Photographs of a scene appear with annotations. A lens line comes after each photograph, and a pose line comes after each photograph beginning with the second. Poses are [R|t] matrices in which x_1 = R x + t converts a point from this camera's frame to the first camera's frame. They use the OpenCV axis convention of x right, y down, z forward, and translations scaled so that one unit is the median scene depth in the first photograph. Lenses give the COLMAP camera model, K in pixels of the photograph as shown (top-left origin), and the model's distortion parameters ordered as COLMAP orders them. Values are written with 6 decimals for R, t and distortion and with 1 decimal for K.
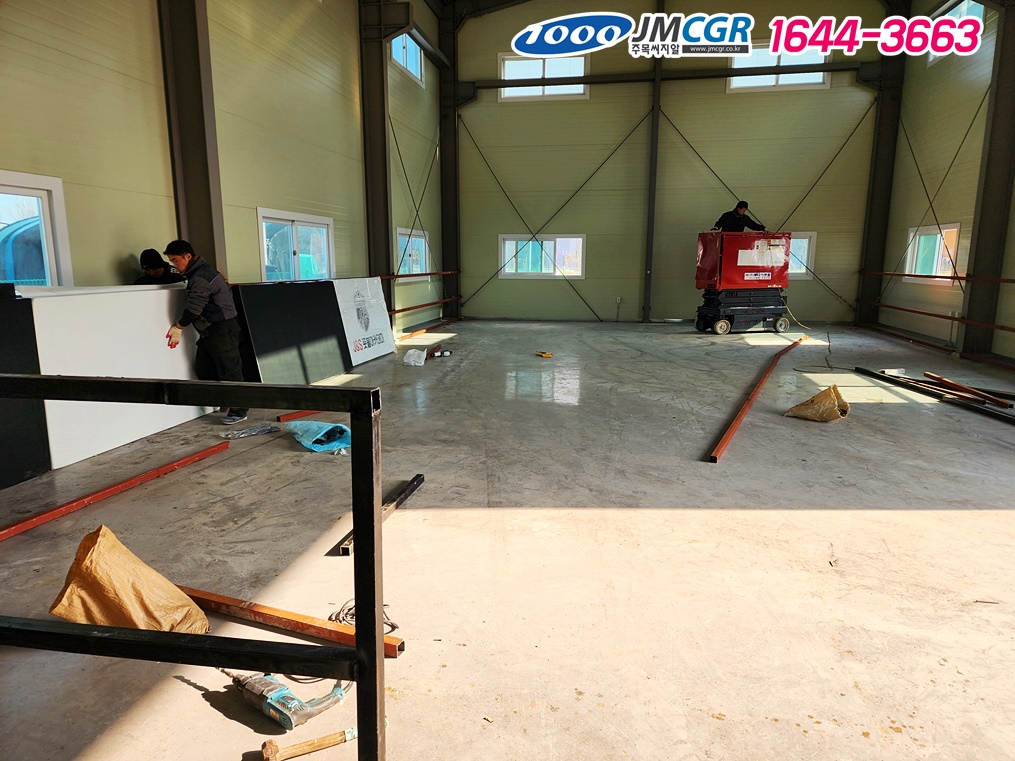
lens RADIAL K [[688.3, 0, 507.5], [0, 688.3, 380.5], [0, 0, 1]] dist [0.112719, -0.112477]
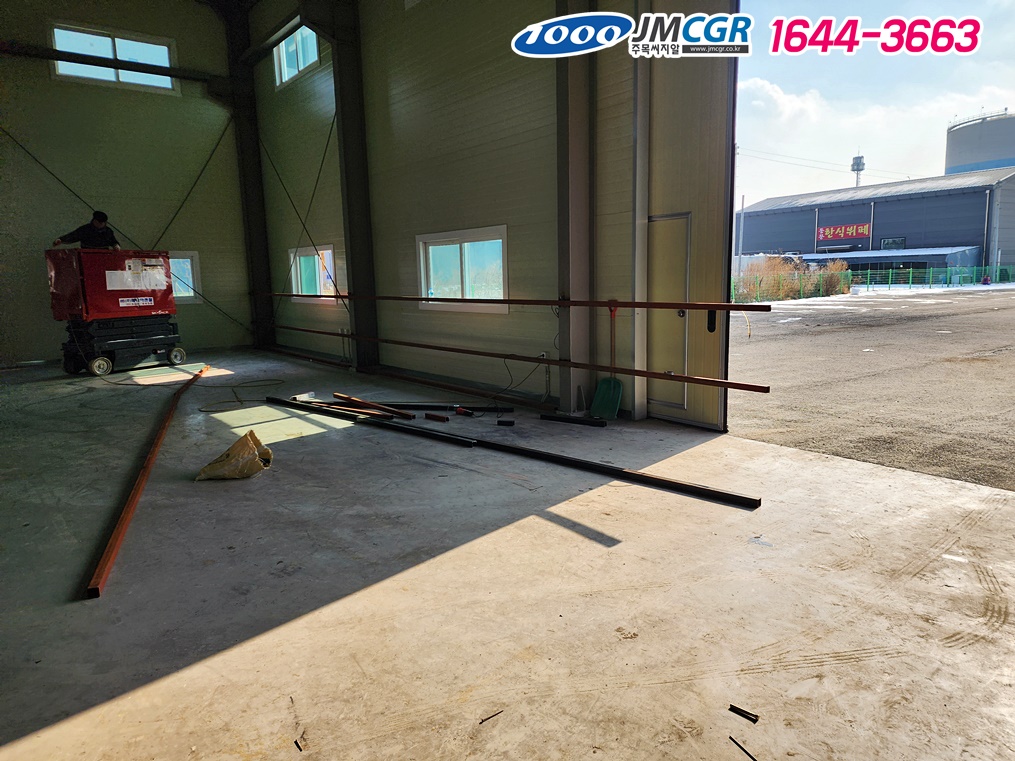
lens RADIAL K [[688.3, 0, 507.5], [0, 688.3, 380.5], [0, 0, 1]] dist [0.112719, -0.112477]
pose [[0.685439, -0.130618, 0.716319, 0.050264], [0.153190, 0.987629, 0.033504, -0.017908], [-0.711833, 0.086768, 0.696969, 0.112306]]
